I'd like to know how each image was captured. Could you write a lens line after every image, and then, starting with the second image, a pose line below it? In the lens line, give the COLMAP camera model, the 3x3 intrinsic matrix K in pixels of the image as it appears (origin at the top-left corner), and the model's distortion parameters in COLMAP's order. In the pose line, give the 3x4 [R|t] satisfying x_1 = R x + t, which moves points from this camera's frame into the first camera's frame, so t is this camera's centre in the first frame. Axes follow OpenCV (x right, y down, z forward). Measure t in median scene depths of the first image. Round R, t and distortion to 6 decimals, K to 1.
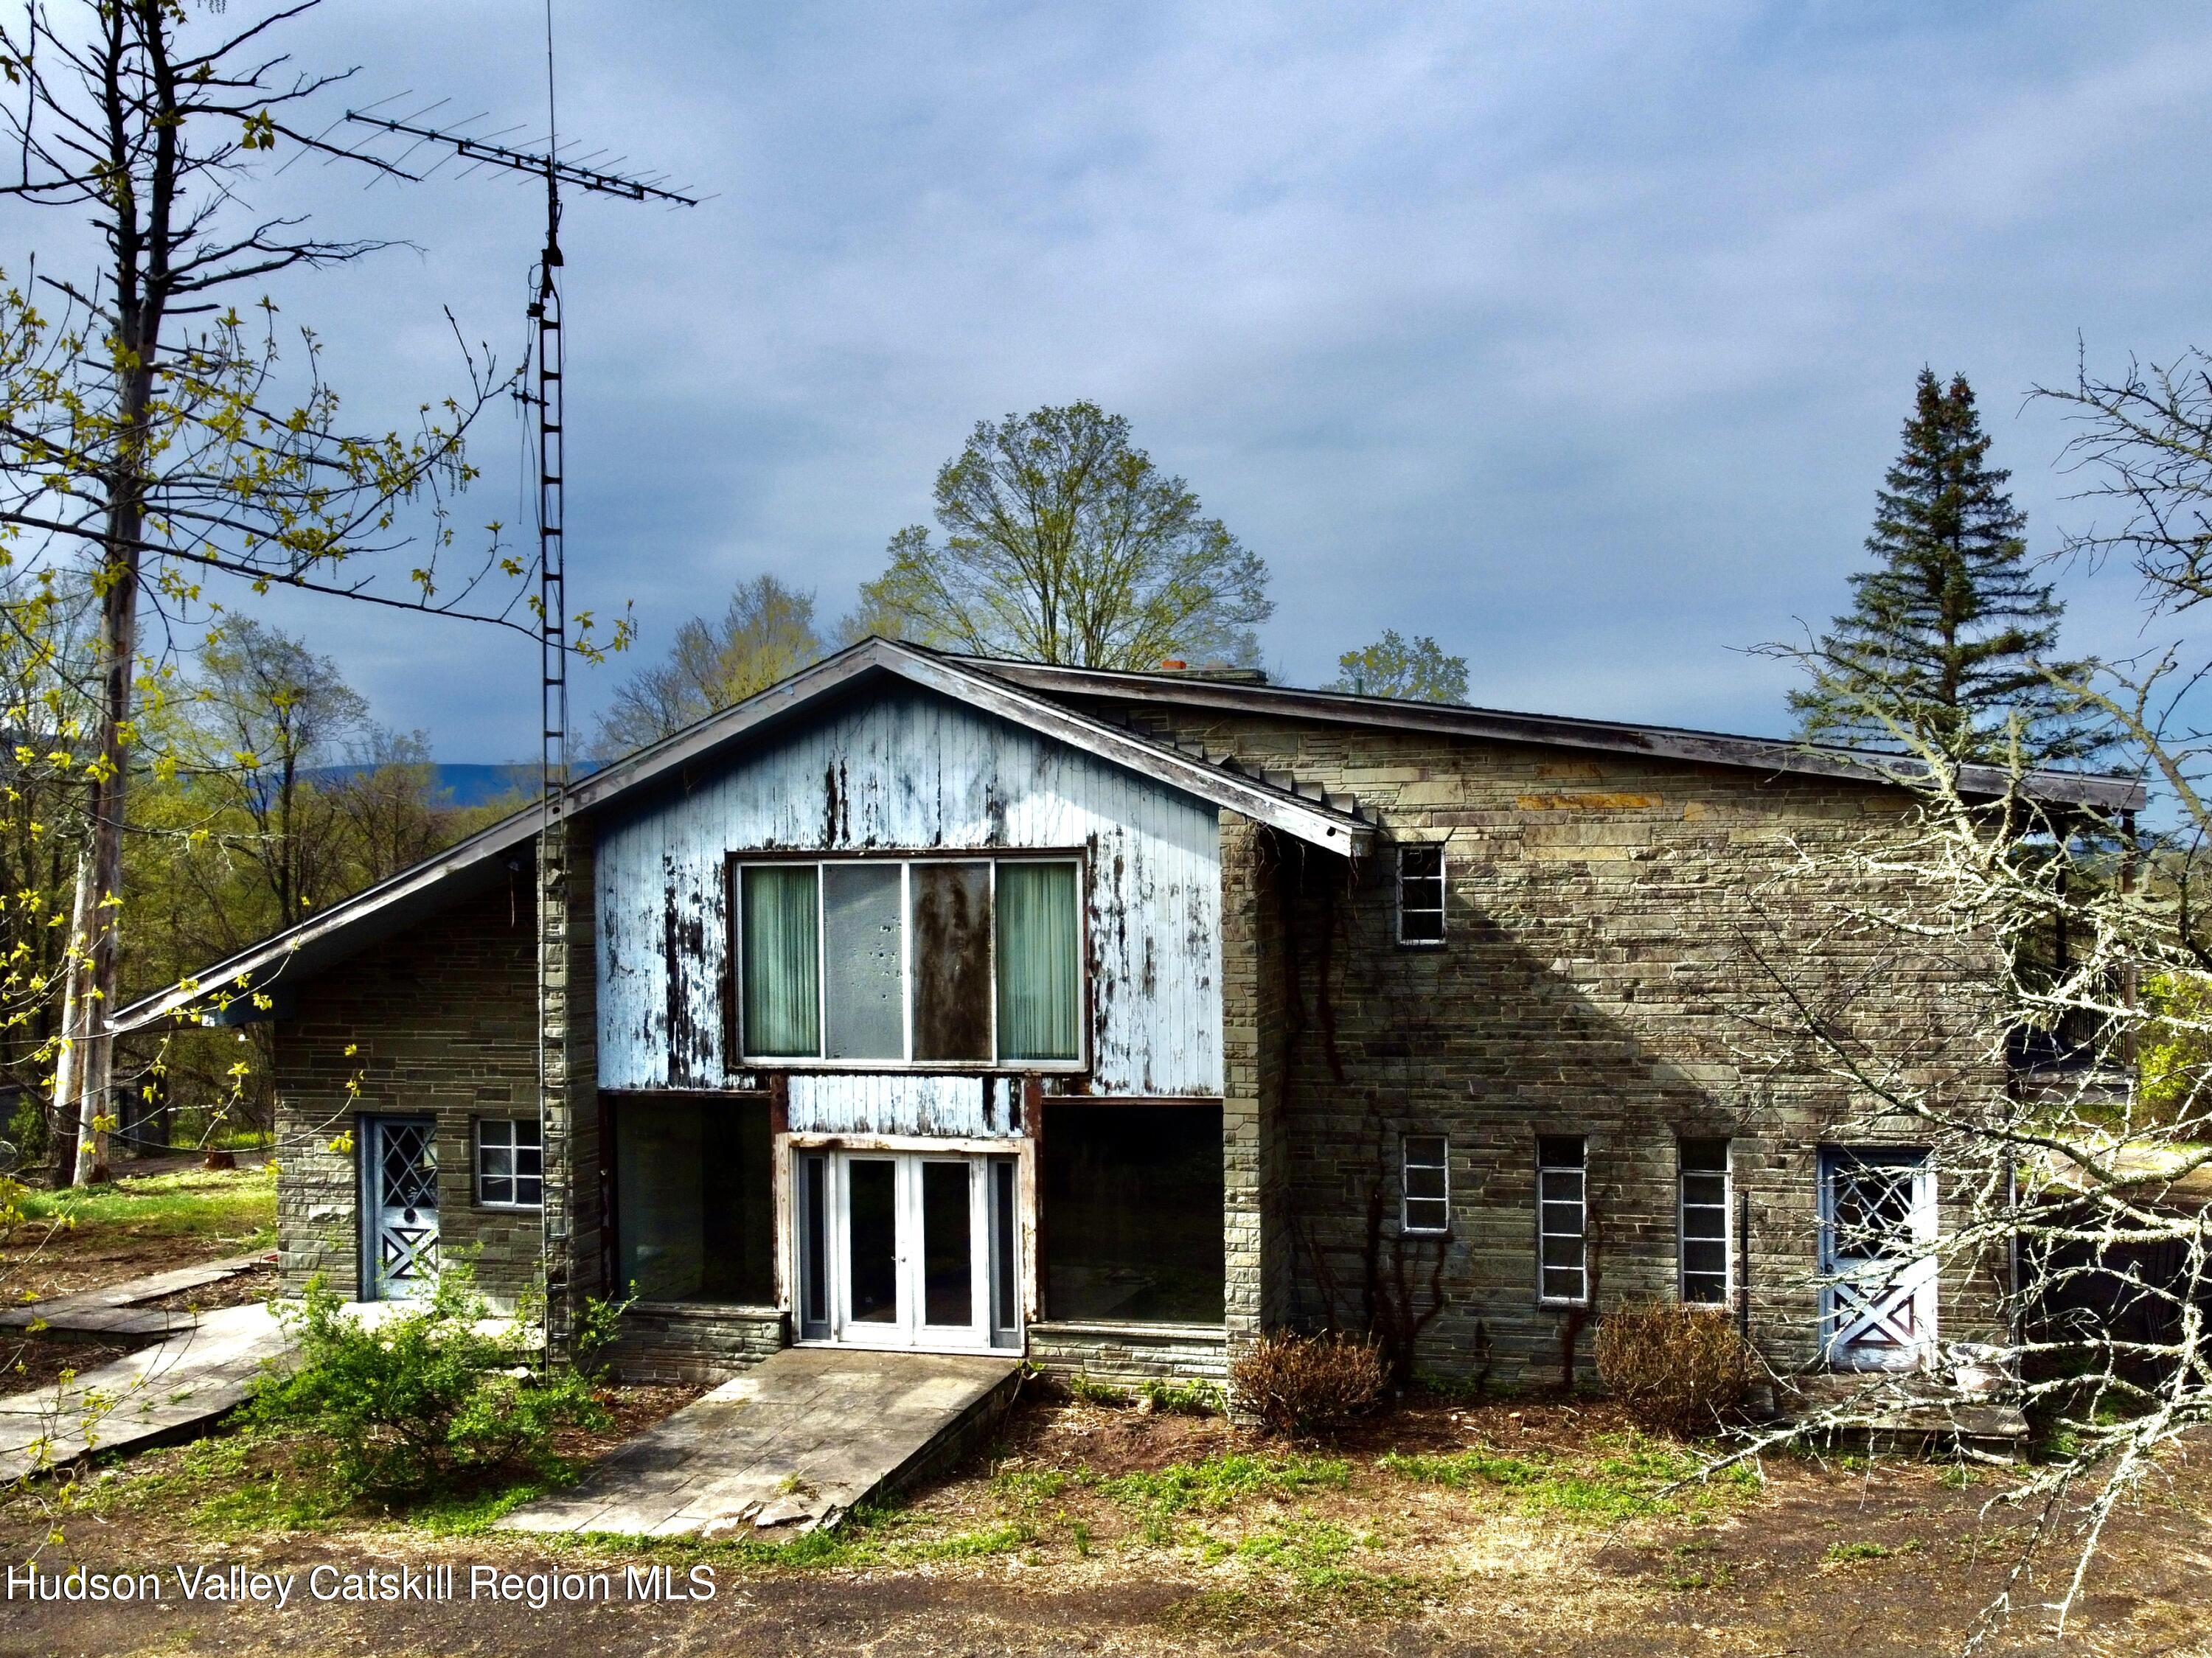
lens RADIAL K [[1874.8, 0, 1107.0], [0, 1874.8, 929.4], [0, 0, 1]] dist [-0.002227, -0.012407]
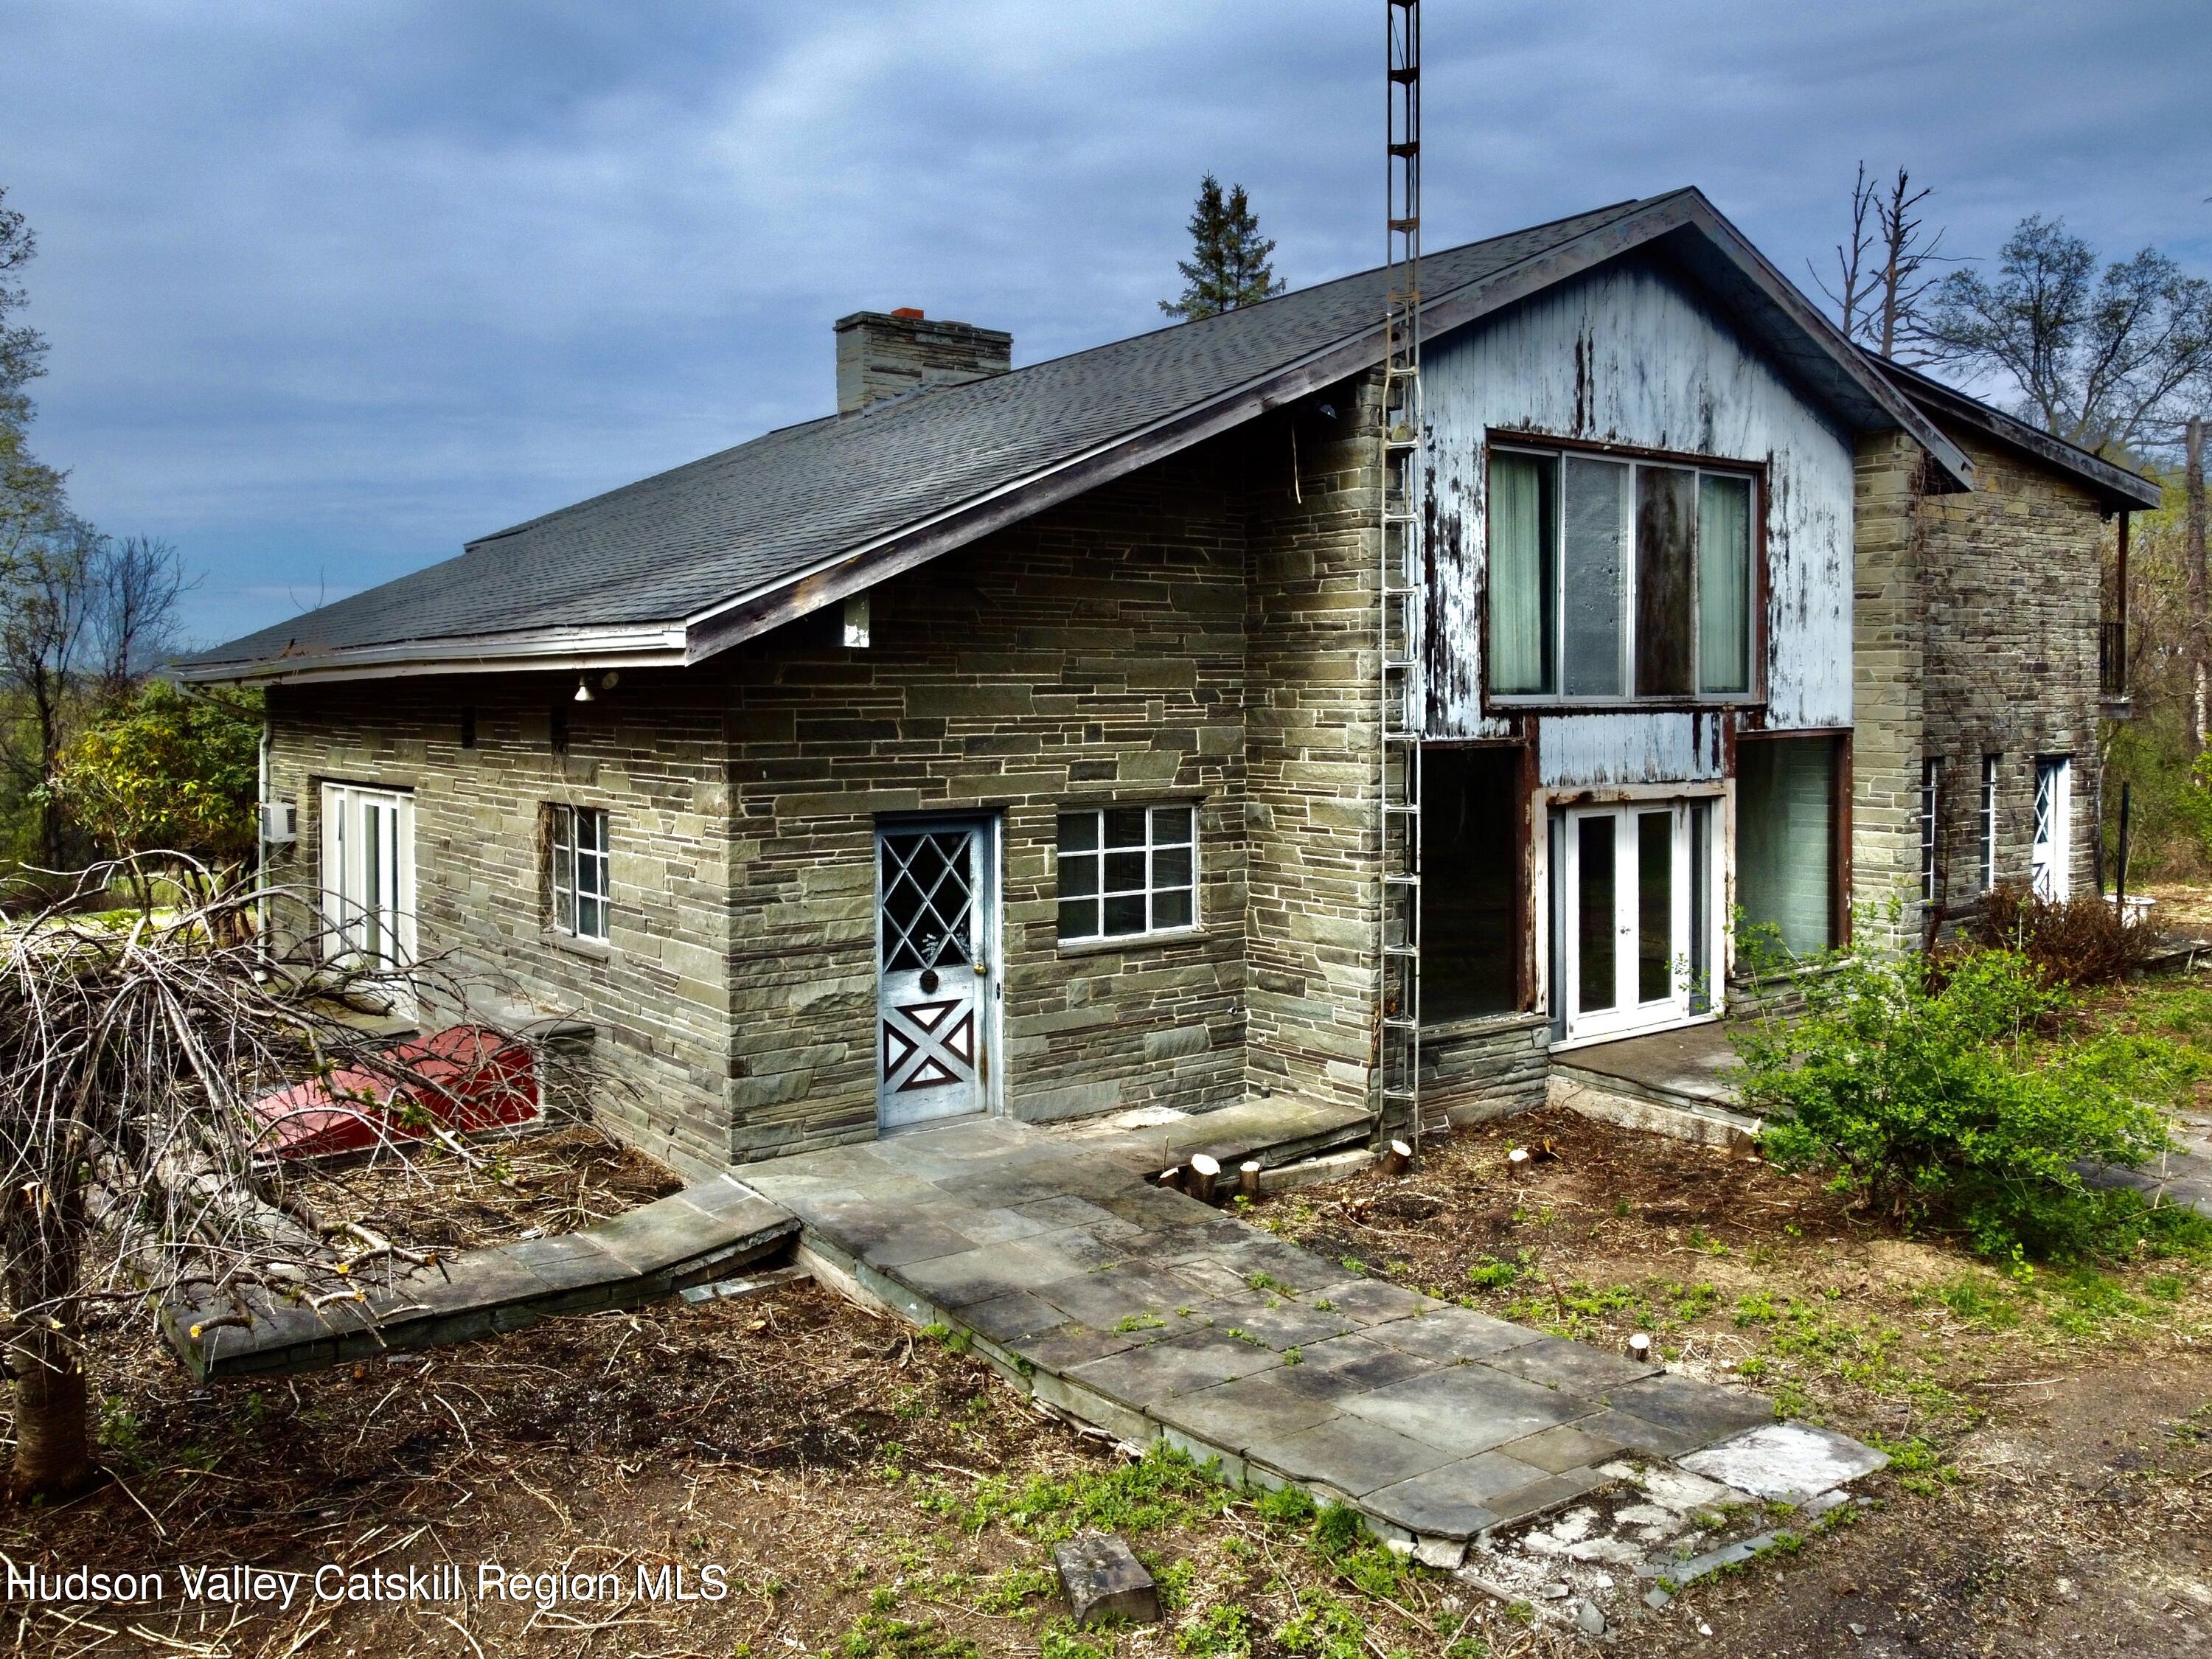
lens RADIAL K [[1769.1, 0, 1106.4], [0, 1769.1, 737.9], [0, 0, 1]] dist [0.014184, 0.000934]
pose [[0.636409, -0.013494, 0.771234, -0.870699], [0.013845, 0.999886, 0.006070, 0.079865], [-0.771227, 0.006815, 0.636523, 0.662823]]
